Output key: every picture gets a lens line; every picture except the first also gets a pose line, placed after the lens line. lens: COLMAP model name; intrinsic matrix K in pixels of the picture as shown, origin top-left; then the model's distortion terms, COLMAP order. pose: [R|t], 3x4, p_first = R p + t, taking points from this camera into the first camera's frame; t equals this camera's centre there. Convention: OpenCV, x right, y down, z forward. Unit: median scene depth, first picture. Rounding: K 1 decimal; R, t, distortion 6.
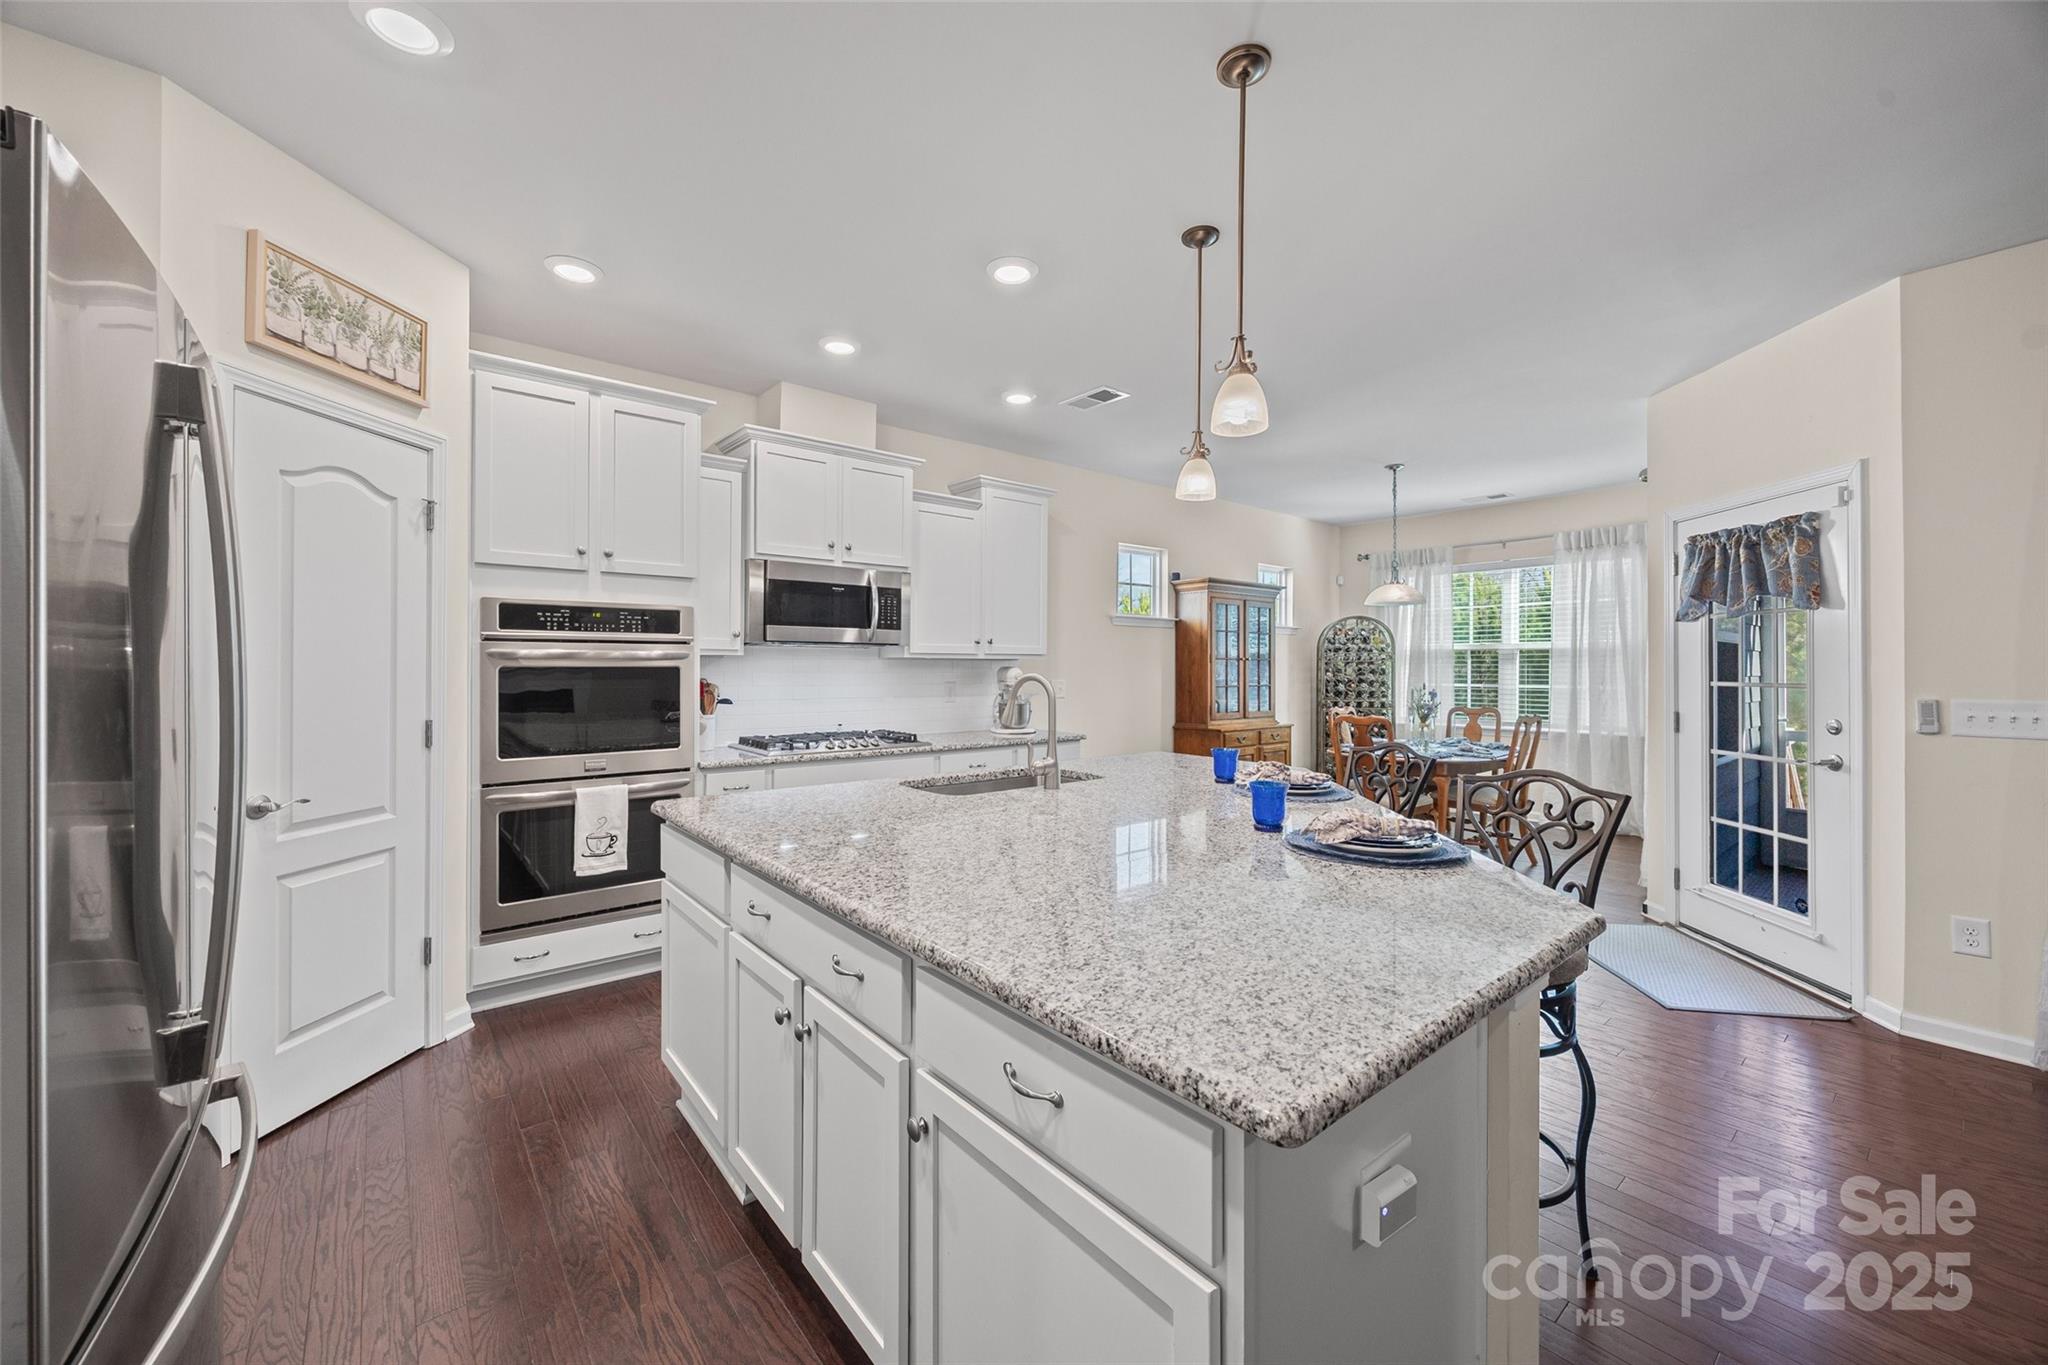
lens RADIAL K [[783.5, 0, 1019.1], [0, 783.5, 667.2], [0, 0, 1]] dist [-0.003130, -0.000213]
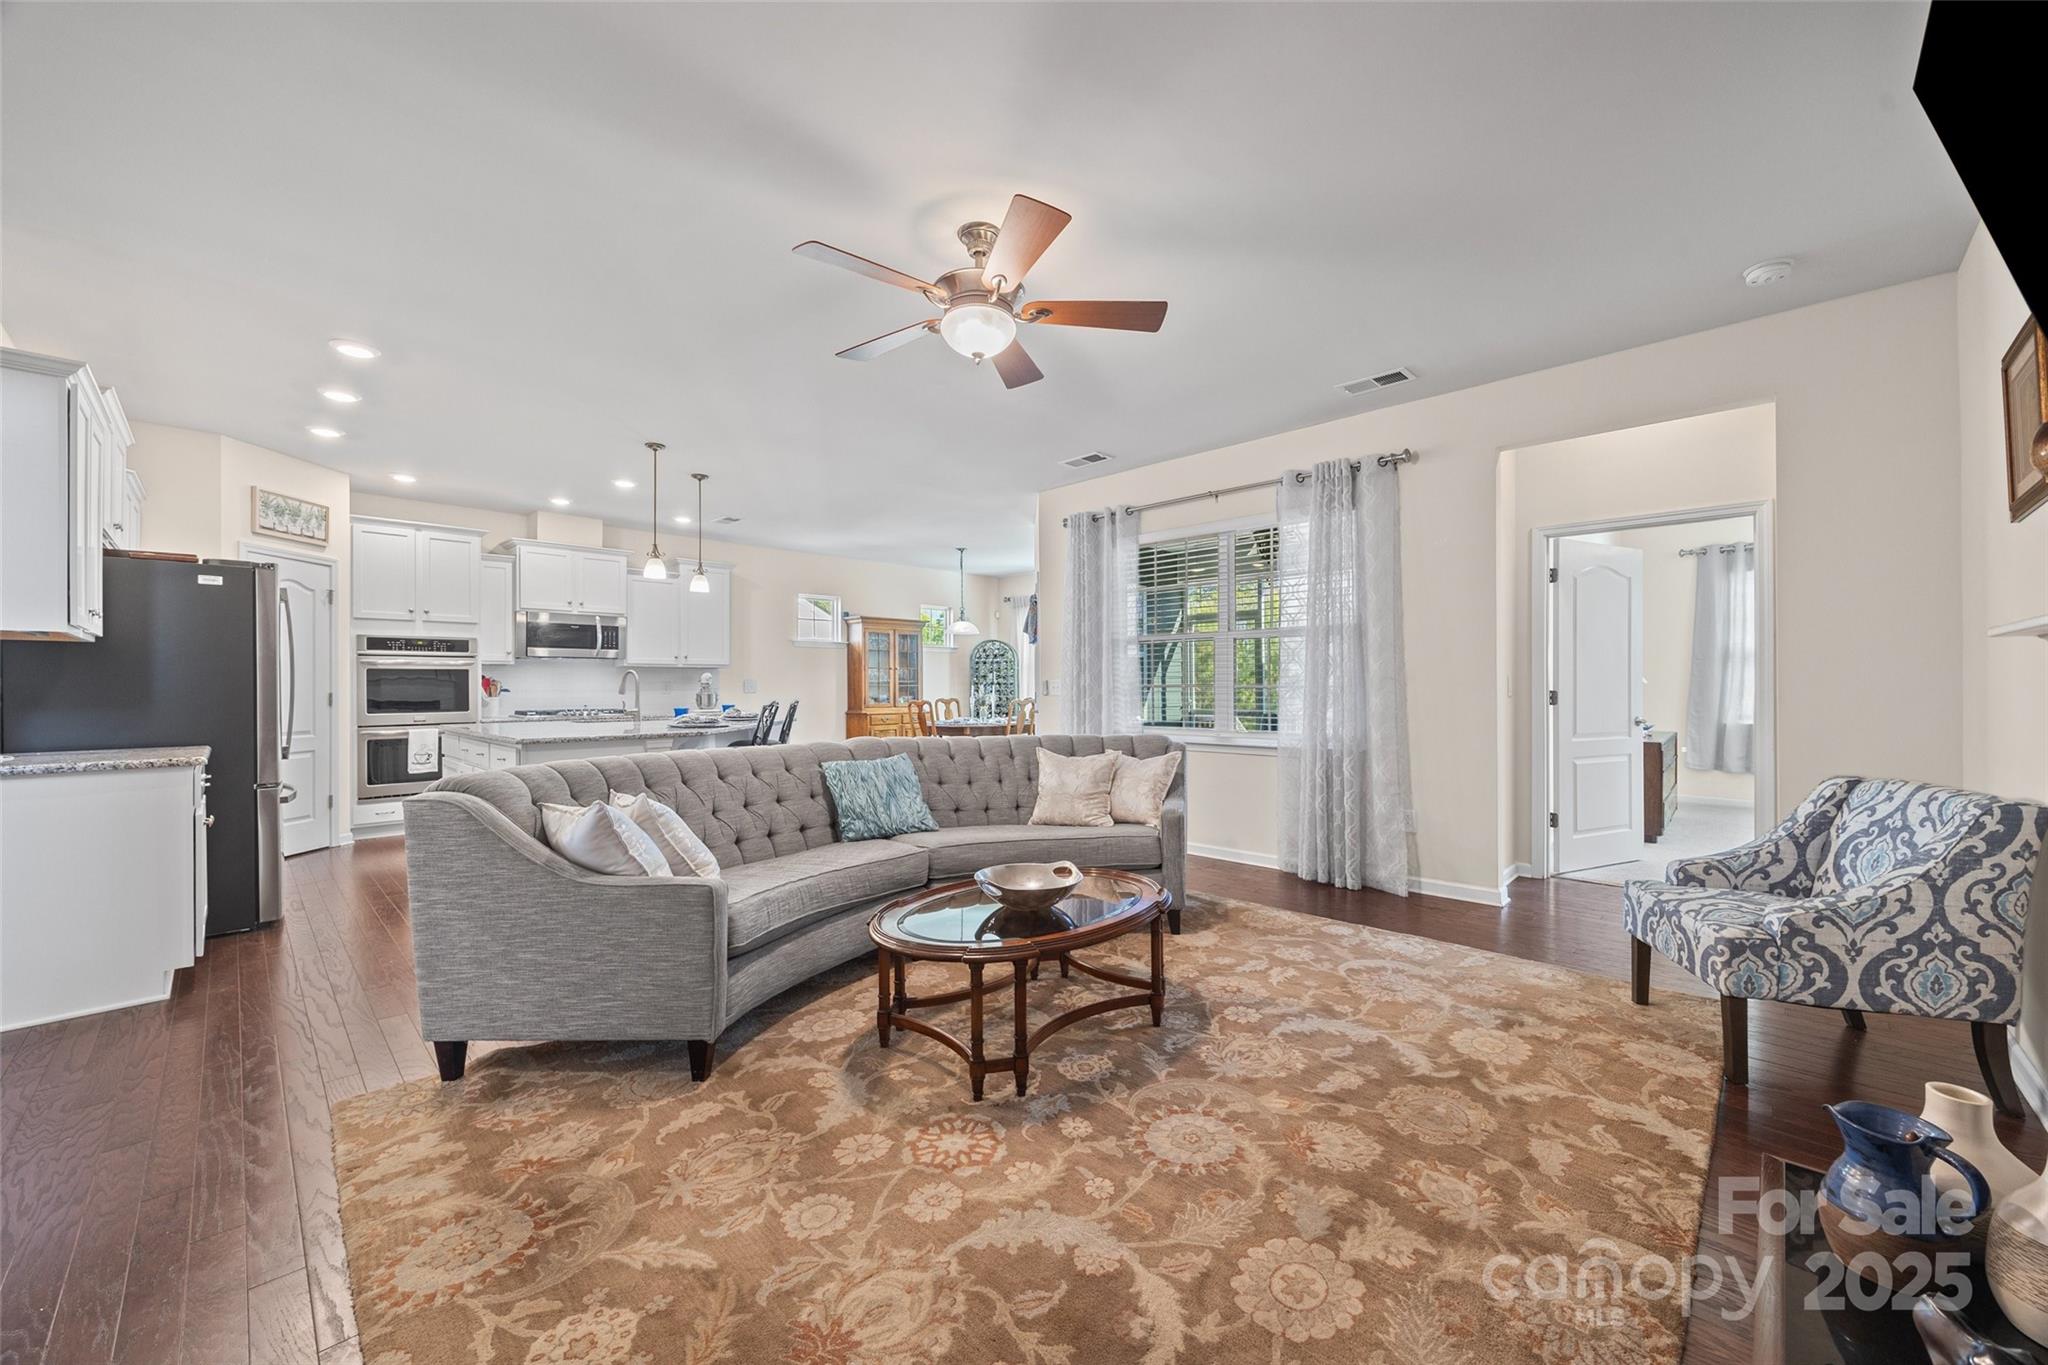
lens RADIAL K [[783.5, 0, 1024.3], [0, 783.5, 687.0], [0, 0, 1]] dist [-0.003130, -0.000213]
pose [[0.993921, -0.007187, 0.109858, 0.584117], [0.007103, 0.999974, 0.001158, 0.041144], [-0.109863, -0.000371, 0.993947, -0.869396]]
